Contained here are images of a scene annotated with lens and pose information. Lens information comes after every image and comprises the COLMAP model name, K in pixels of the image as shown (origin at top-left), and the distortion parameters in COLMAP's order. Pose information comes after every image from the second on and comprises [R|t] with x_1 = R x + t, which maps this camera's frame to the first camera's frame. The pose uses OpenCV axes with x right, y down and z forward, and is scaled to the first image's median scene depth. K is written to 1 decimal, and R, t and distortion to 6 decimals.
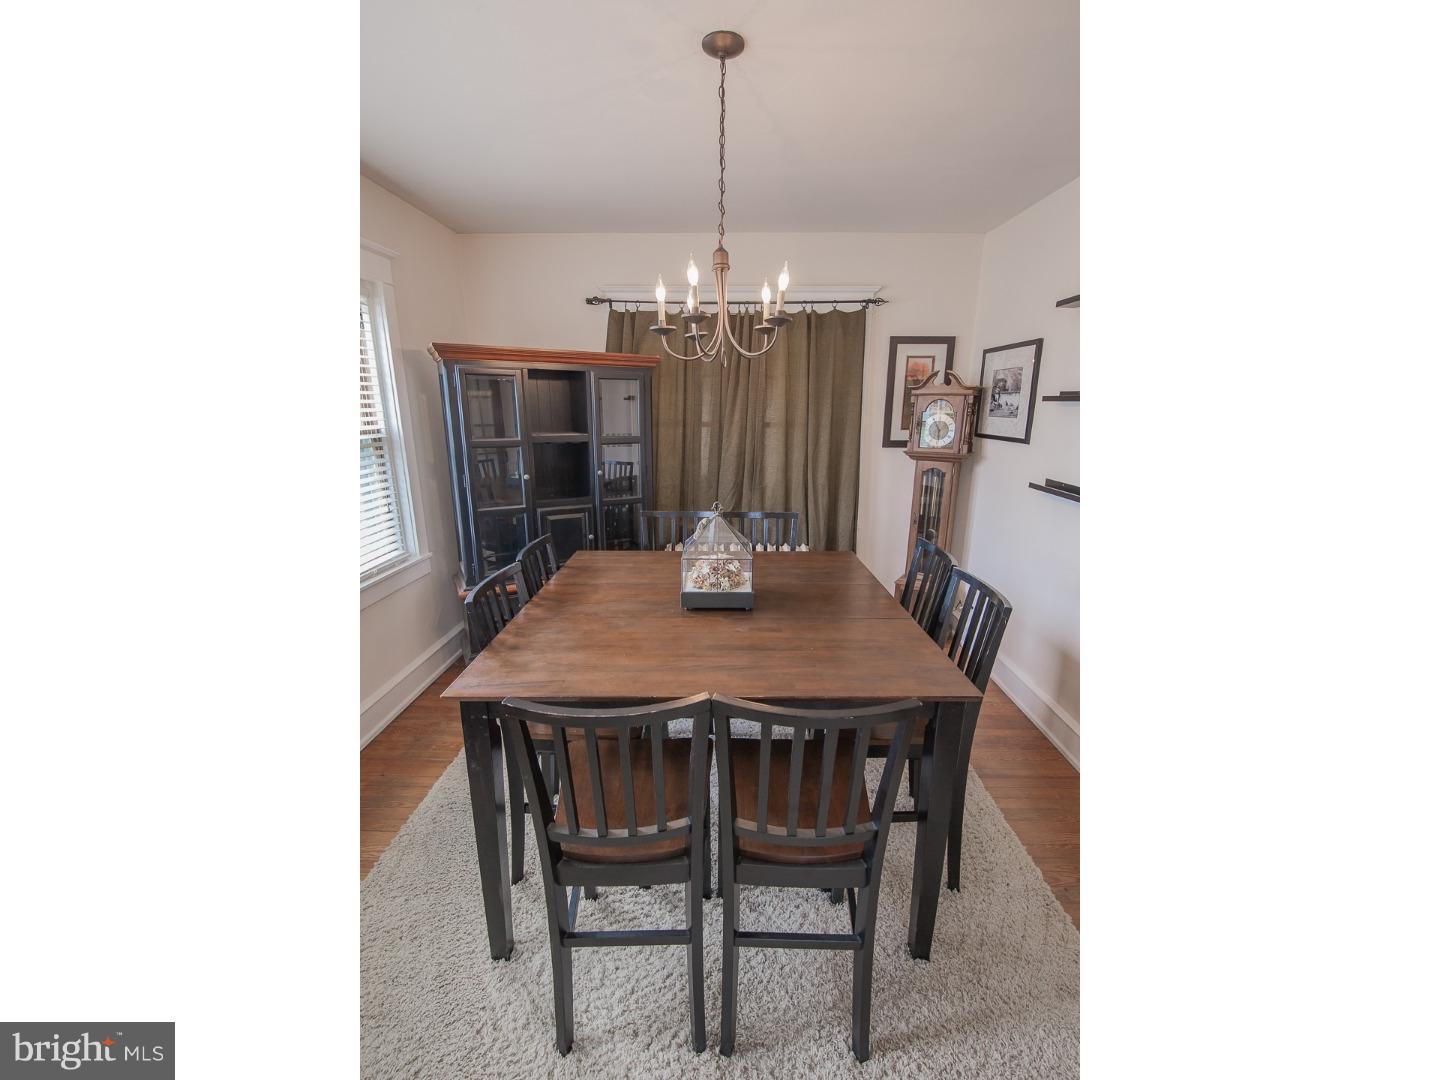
lens RADIAL K [[542.7, 0, 720.0], [0, 542.7, 540.0], [0, 0, 1]] dist [-0.000410, -0.009435]
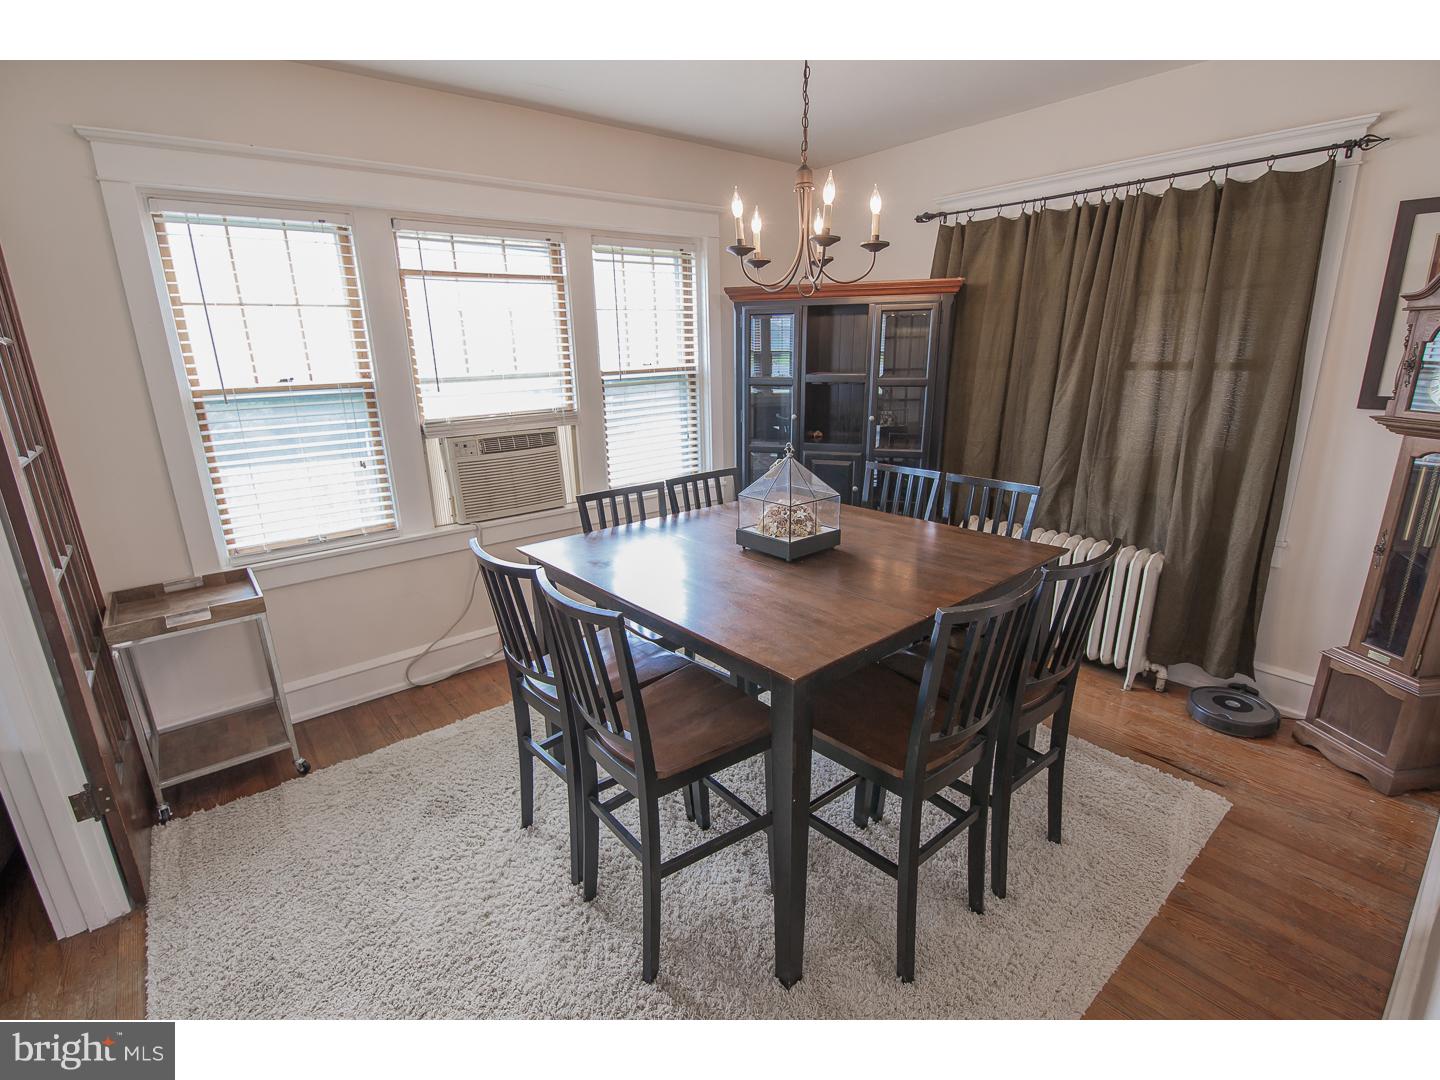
lens RADIAL K [[666.9, 0, 717.9], [0, 666.9, 541.0], [0, 0, 1]] dist [0.002081, -0.010632]
pose [[0.645737, 0.196719, -0.737784, 0.462662], [-0.165983, 0.979301, 0.115842, -0.010490], [0.745301, 0.047656, 0.665023, 0.088280]]
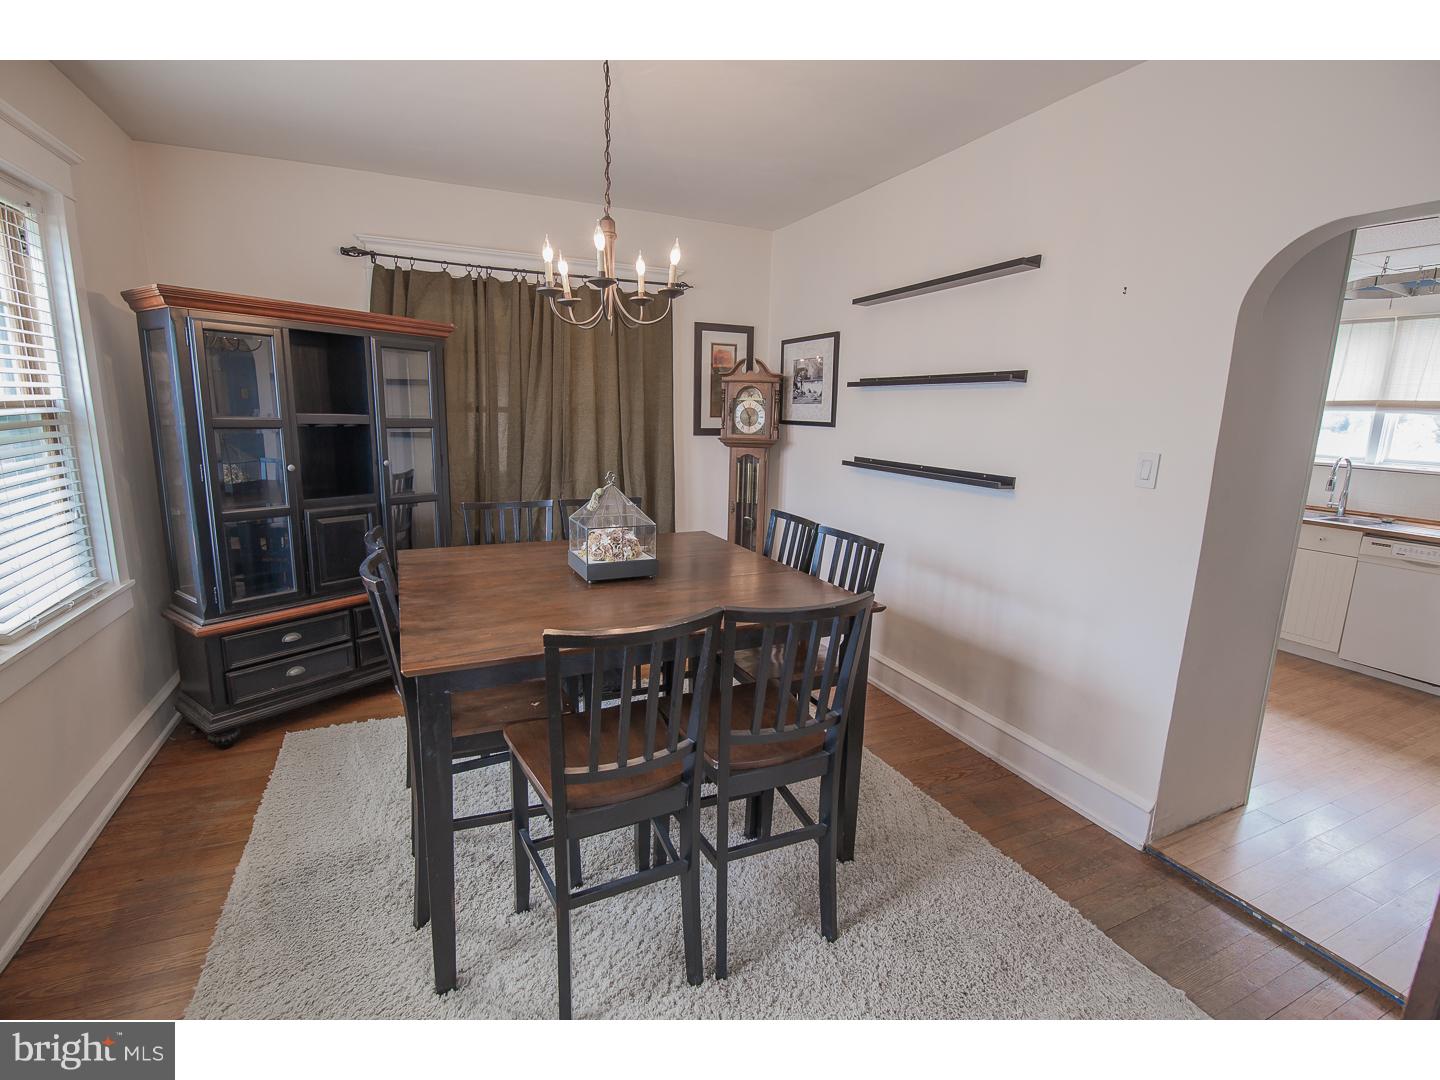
lens RADIAL K [[666.9, 0, 717.9], [0, 666.9, 541.0], [0, 0, 1]] dist [0.002081, -0.010632]
pose [[0.903612, -0.067101, 0.423064, -0.201236], [0.087495, 0.995744, -0.028945, 0.061805], [-0.419322, 0.063171, 0.905637, -0.090719]]
